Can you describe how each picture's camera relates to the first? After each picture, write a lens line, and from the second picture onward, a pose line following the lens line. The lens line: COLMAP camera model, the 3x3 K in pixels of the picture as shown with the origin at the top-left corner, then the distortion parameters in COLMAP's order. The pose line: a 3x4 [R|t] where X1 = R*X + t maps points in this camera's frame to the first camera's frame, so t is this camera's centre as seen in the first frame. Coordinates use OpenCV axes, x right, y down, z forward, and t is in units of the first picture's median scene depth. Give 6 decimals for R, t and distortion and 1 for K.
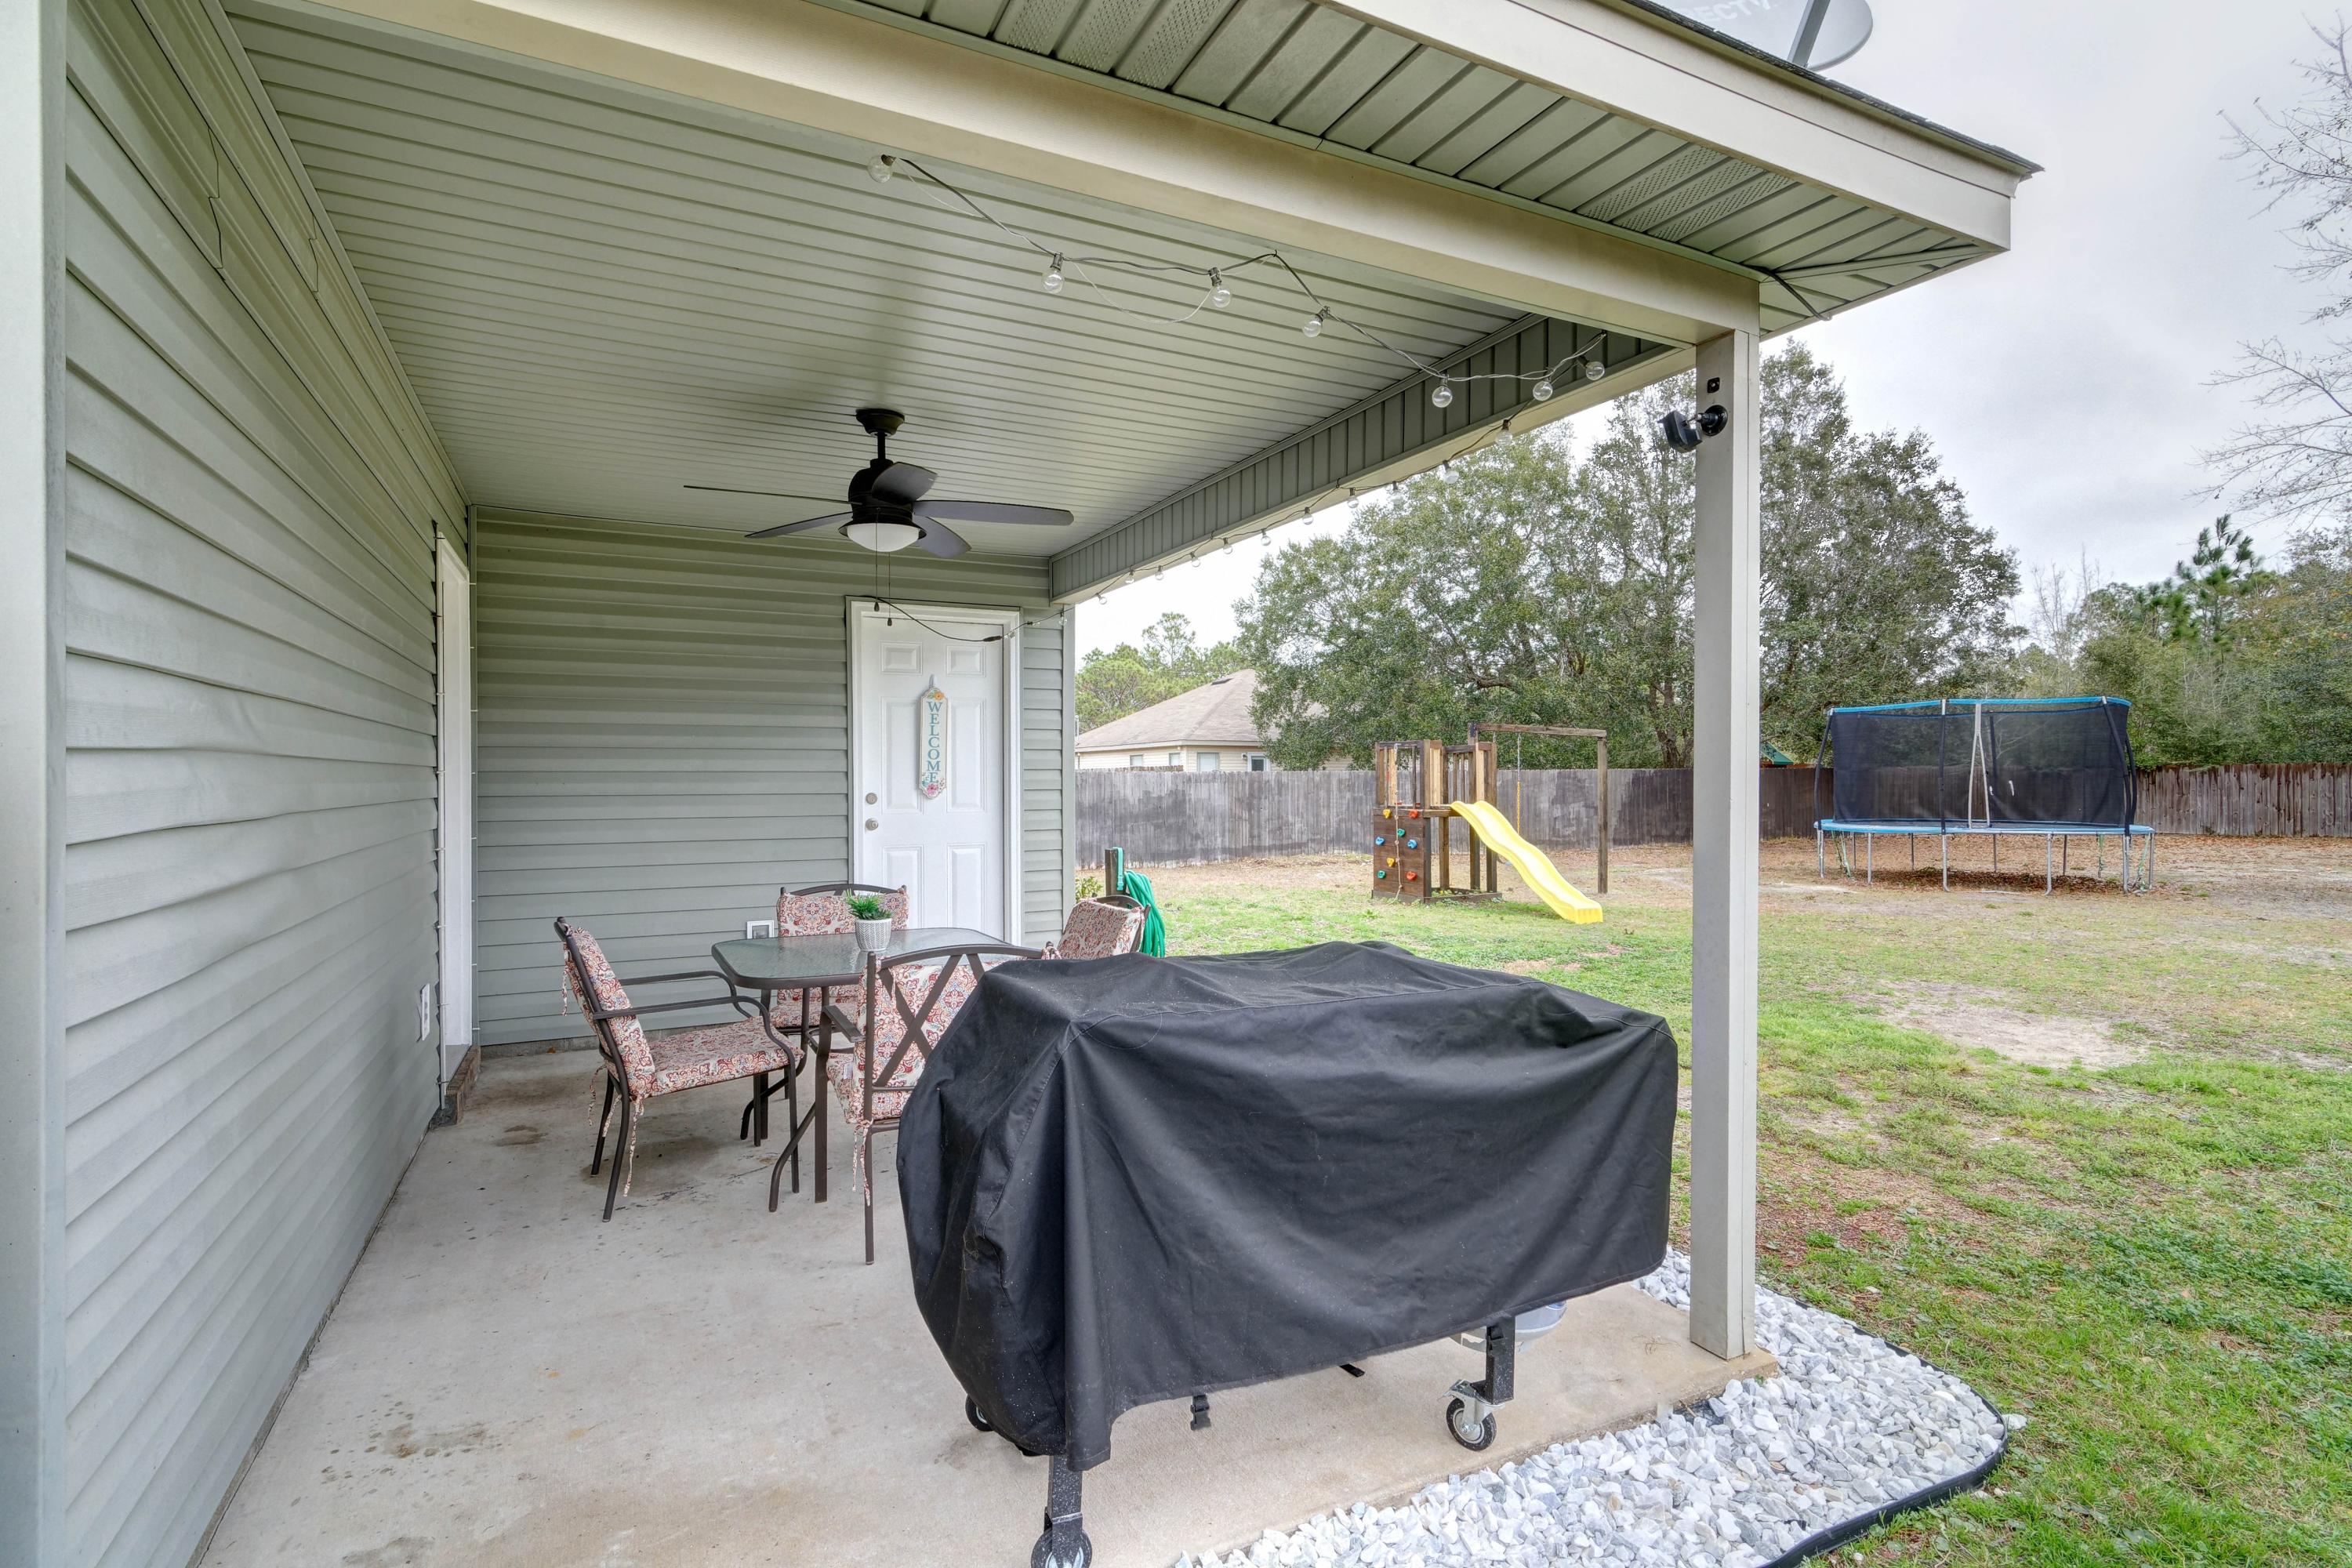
lens RADIAL K [[1130.7, 0, 1159.5], [0, 1130.7, 787.7], [0, 0, 1]] dist [0.001116, -0.000651]
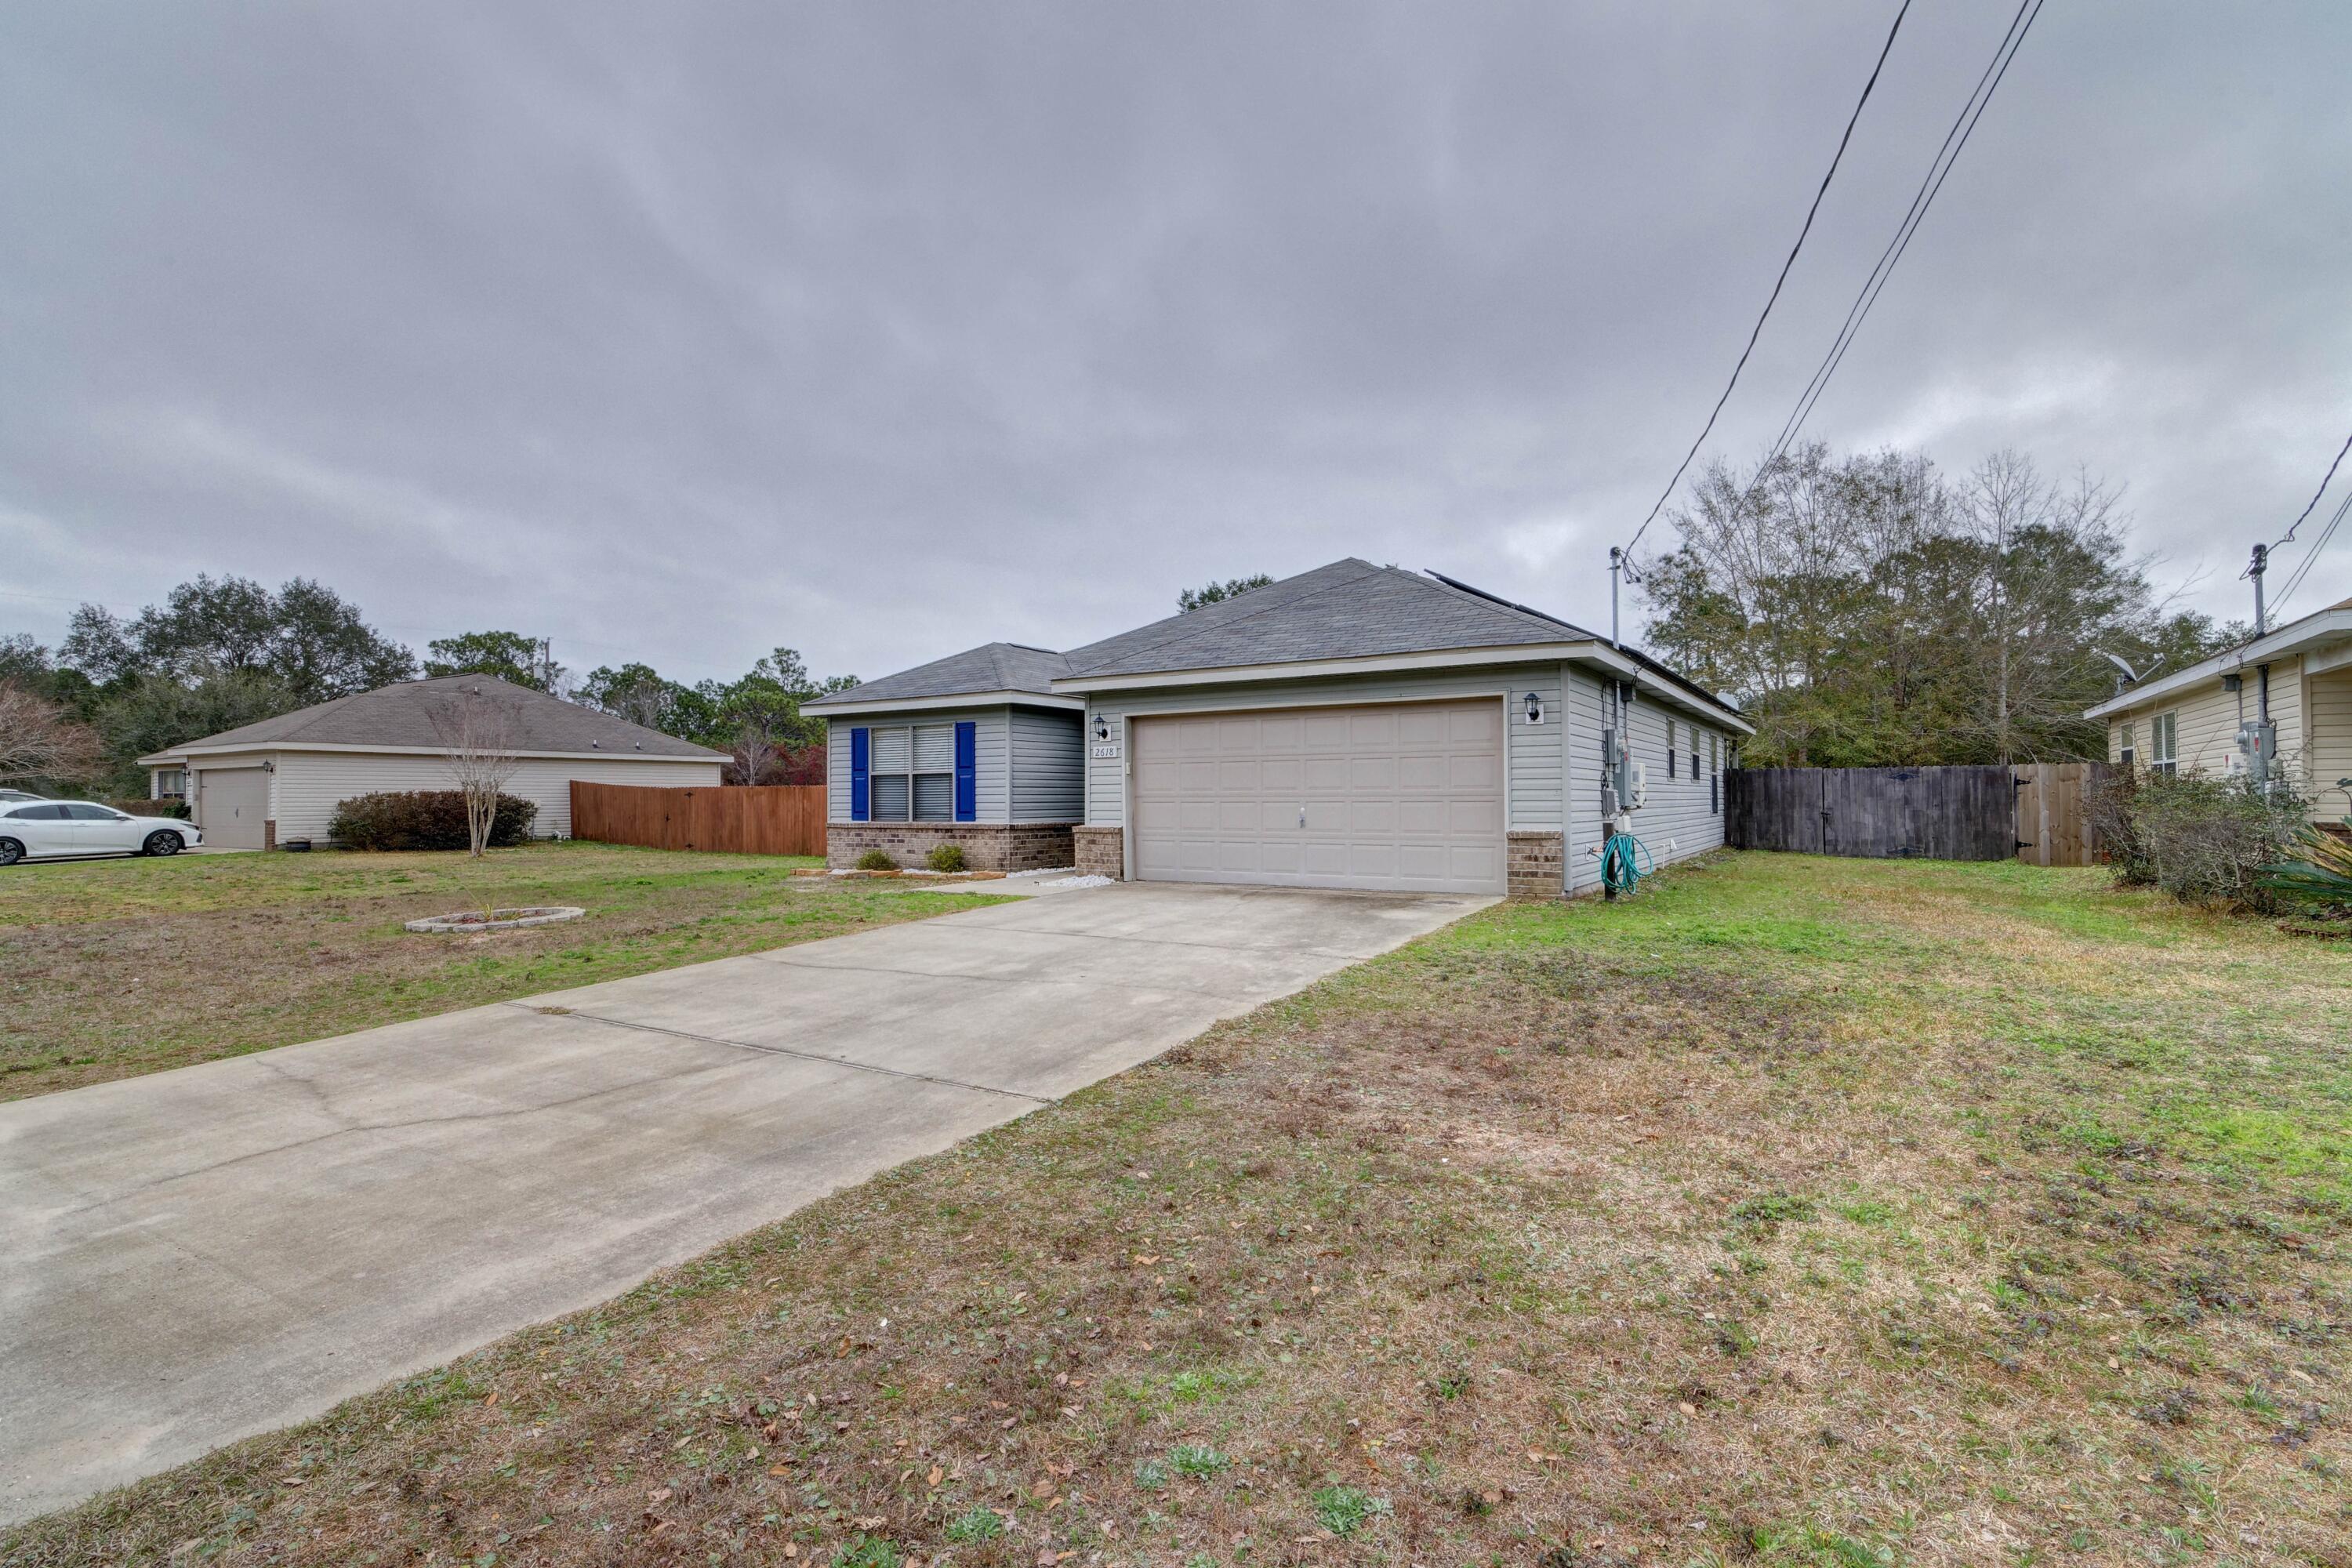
lens RADIAL K [[1135.6, 0, 1176.0], [0, 1135.6, 784.0], [0, 0, 1]] dist [0.003965, 0.000101]
pose [[0.846692, 0.005461, 0.532055, -1.485692], [0.007921, 0.999707, -0.022866, 0.028057], [-0.532024, 0.023575, 0.846401, -0.796496]]
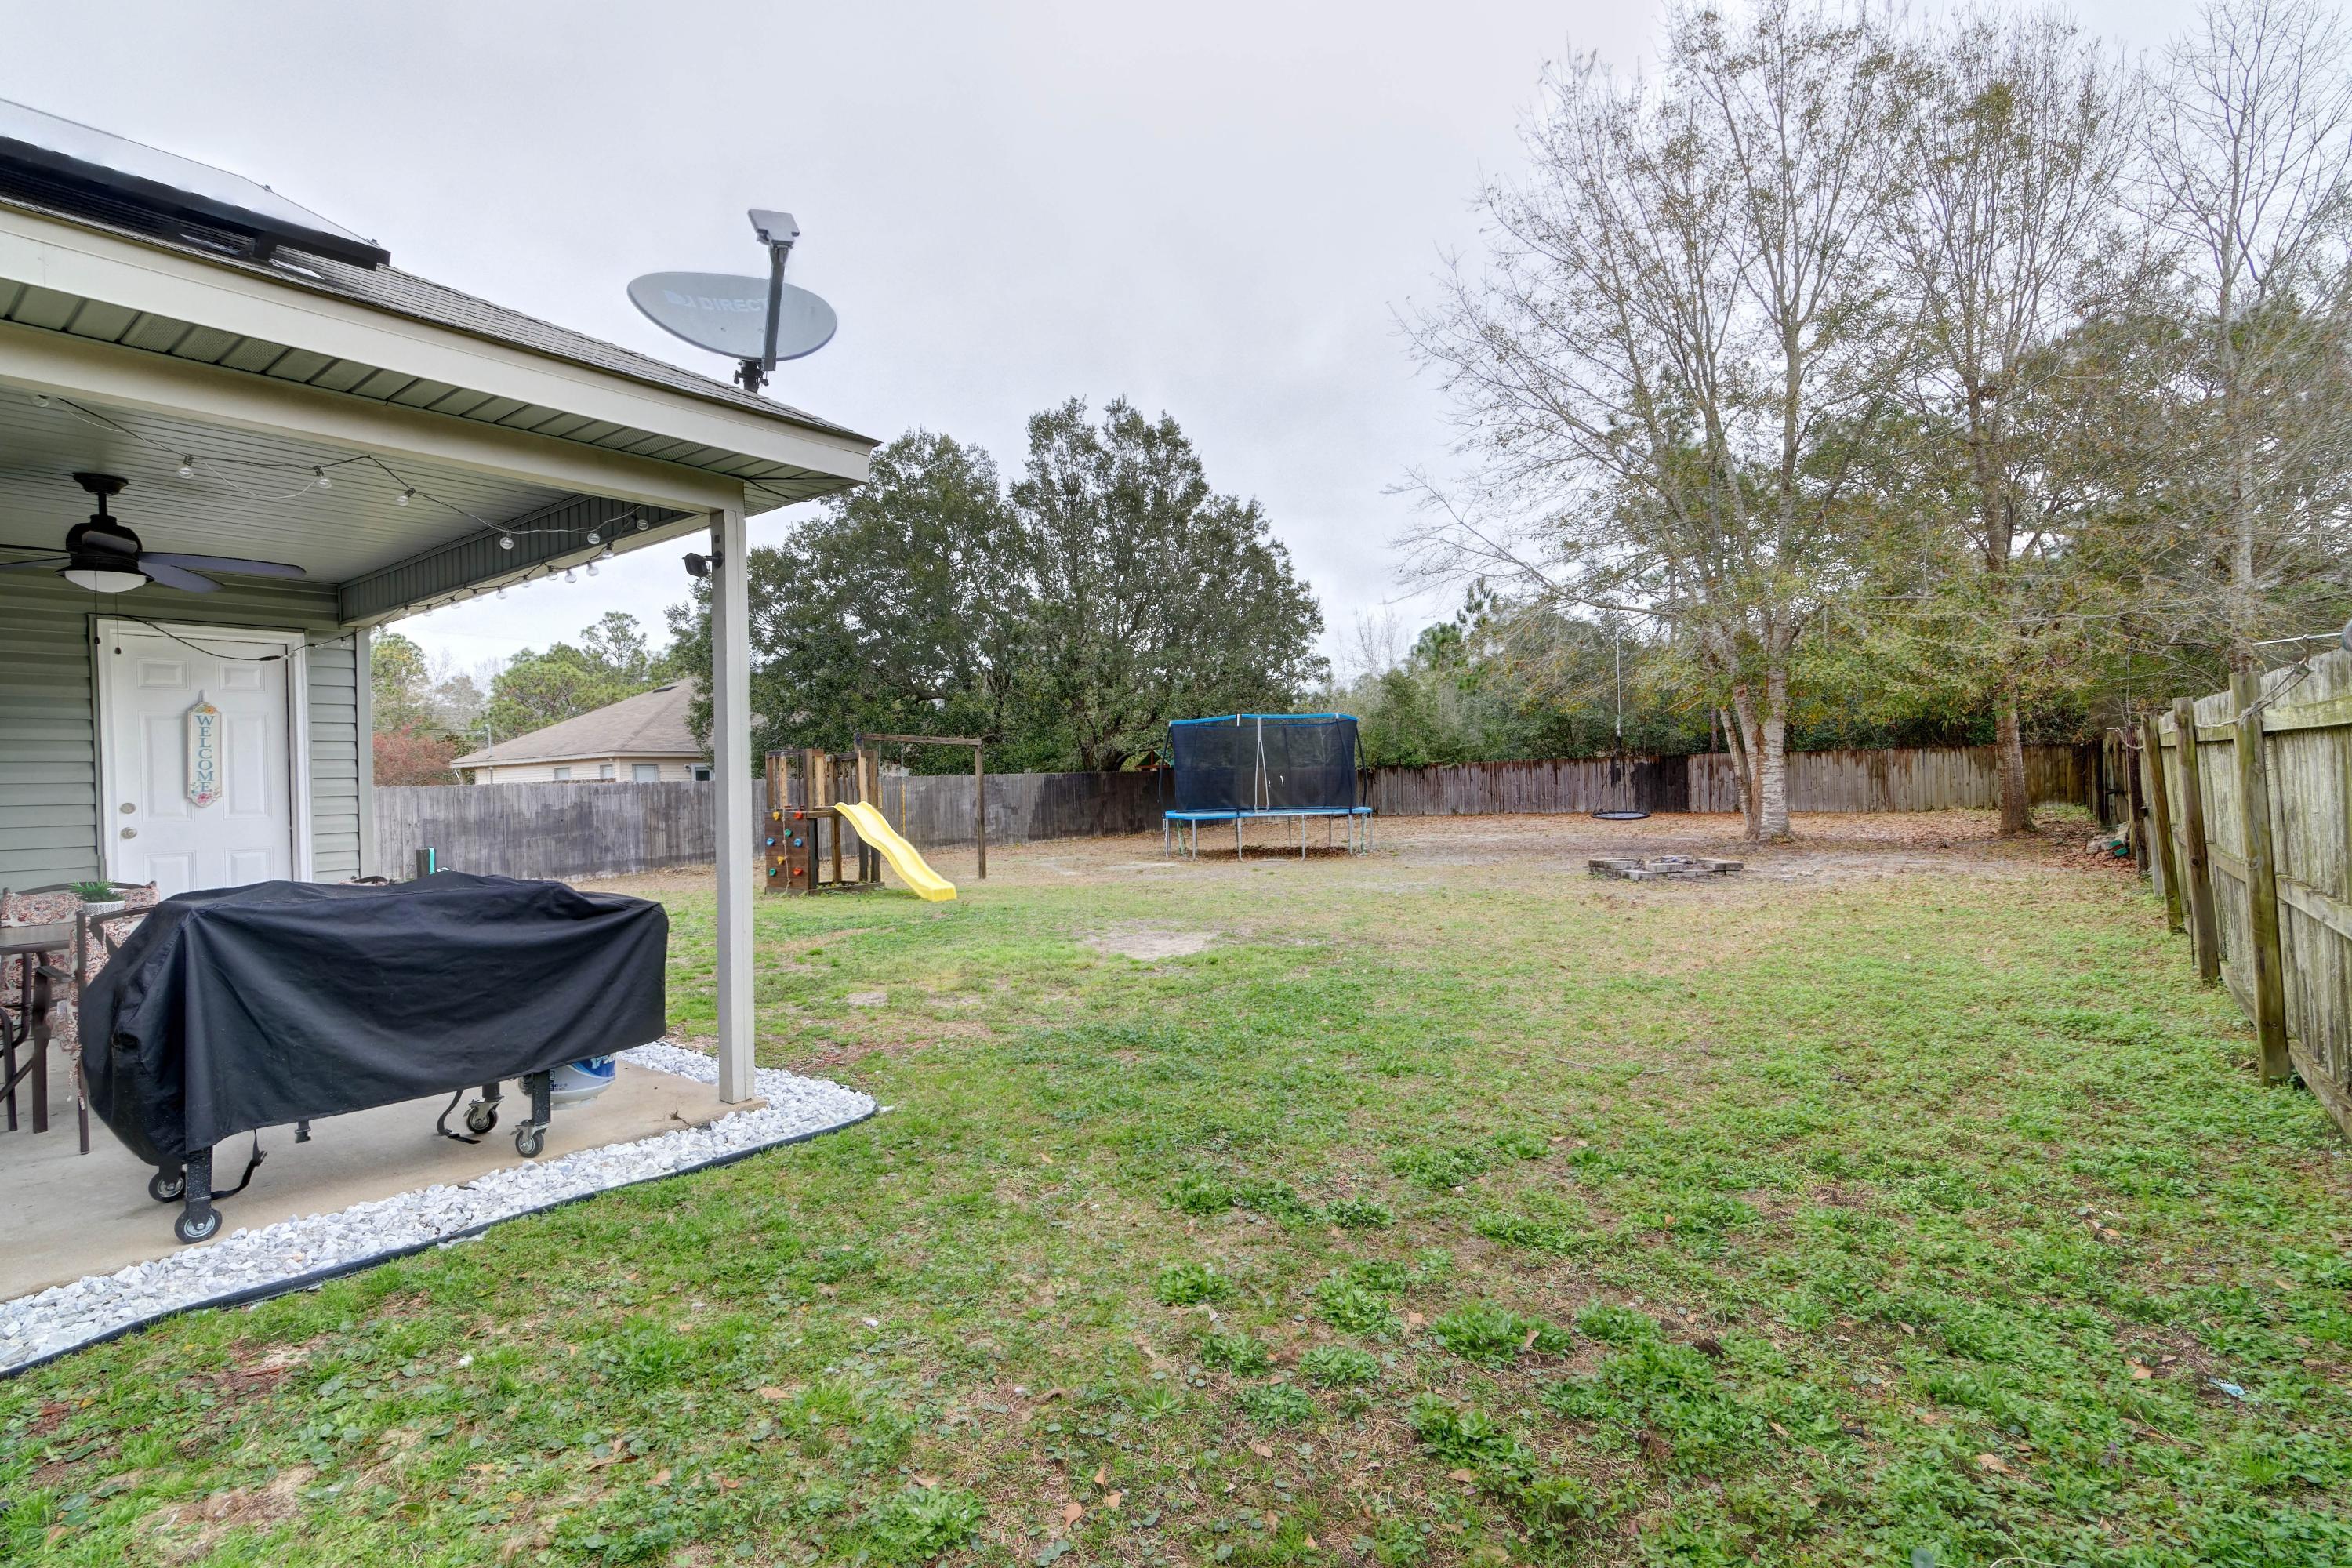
lens RADIAL K [[1135.6, 0, 1176.0], [0, 1135.6, 784.0], [0, 0, 1]] dist [0.003965, 0.000101]
pose [[0.897971, -0.021216, 0.439544, 0.058466], [0.026365, 0.999637, -0.005613, 0.007151], [-0.439265, 0.016629, 0.898204, -0.141525]]
